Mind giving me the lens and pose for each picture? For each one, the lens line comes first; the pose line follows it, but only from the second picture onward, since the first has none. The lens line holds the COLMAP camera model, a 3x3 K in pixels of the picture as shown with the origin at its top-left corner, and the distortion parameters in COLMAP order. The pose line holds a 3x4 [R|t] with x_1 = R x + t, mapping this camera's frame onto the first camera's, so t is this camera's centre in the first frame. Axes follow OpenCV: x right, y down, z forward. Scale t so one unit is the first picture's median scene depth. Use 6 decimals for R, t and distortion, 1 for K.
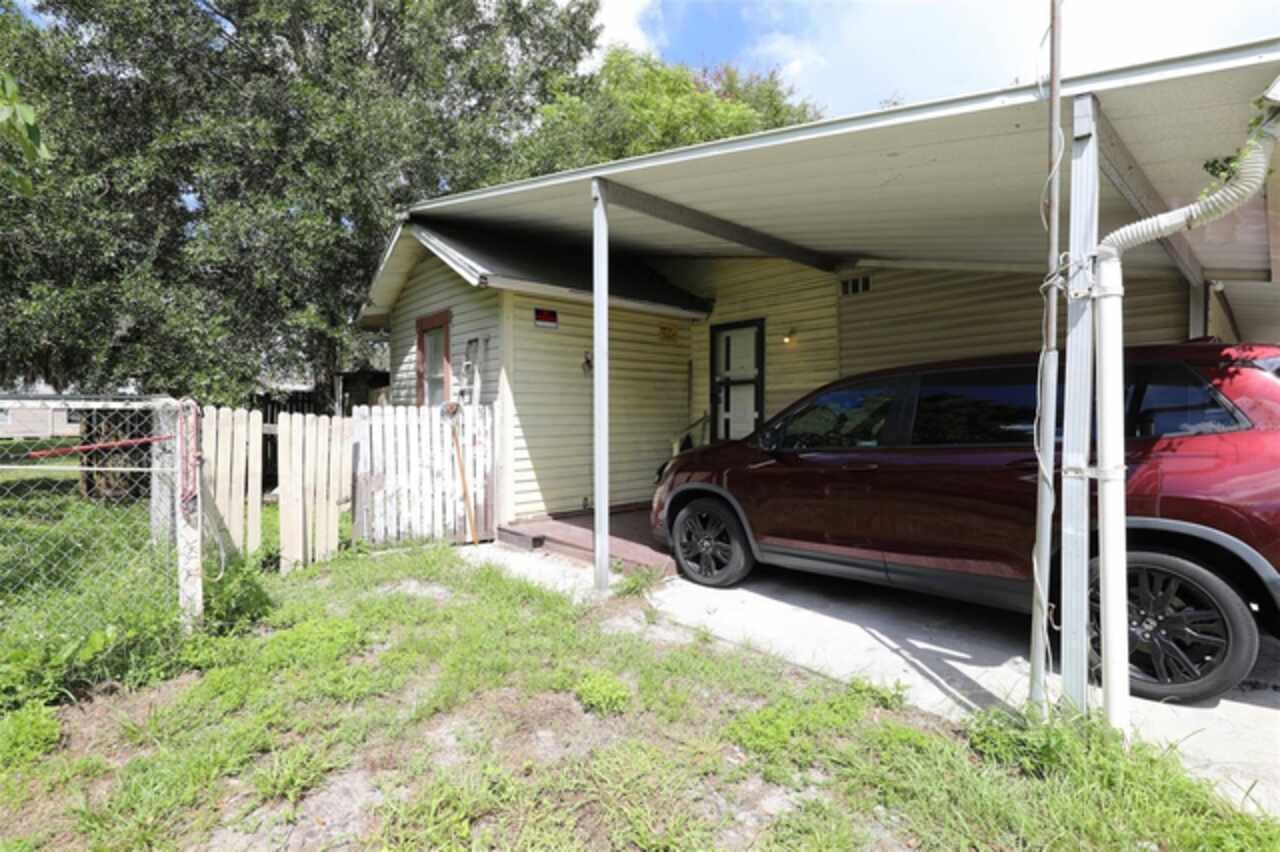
lens RADIAL K [[586.8, 0, 642.9], [0, 586.8, 429.8], [0, 0, 1]] dist [-0.036475, 0.005090]
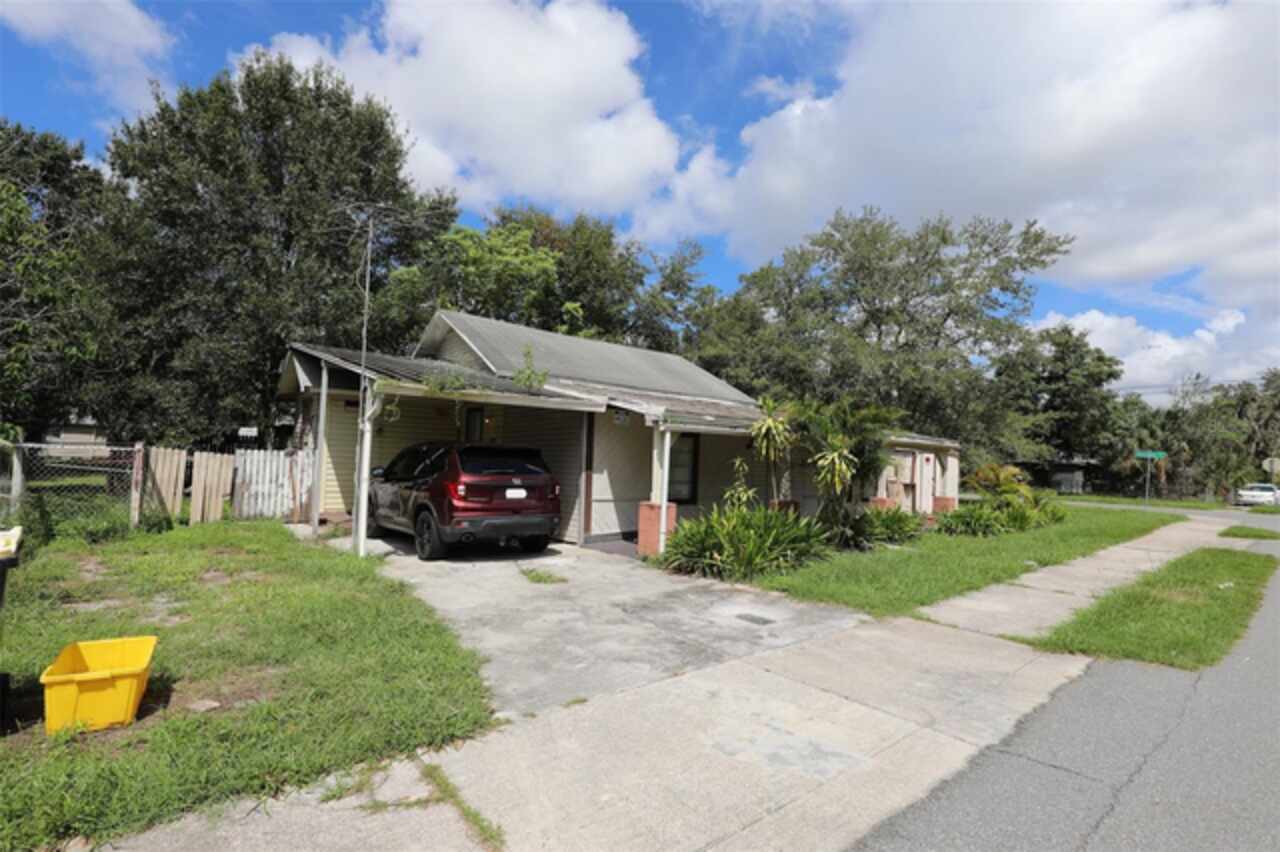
lens RADIAL K [[586.8, 0, 642.9], [0, 586.8, 429.8], [0, 0, 1]] dist [-0.036475, 0.005090]
pose [[0.998477, 0.038030, -0.039960, 0.918876], [-0.040814, 0.996617, -0.071340, -0.021228], [0.037112, 0.072862, 0.996651, -0.888066]]
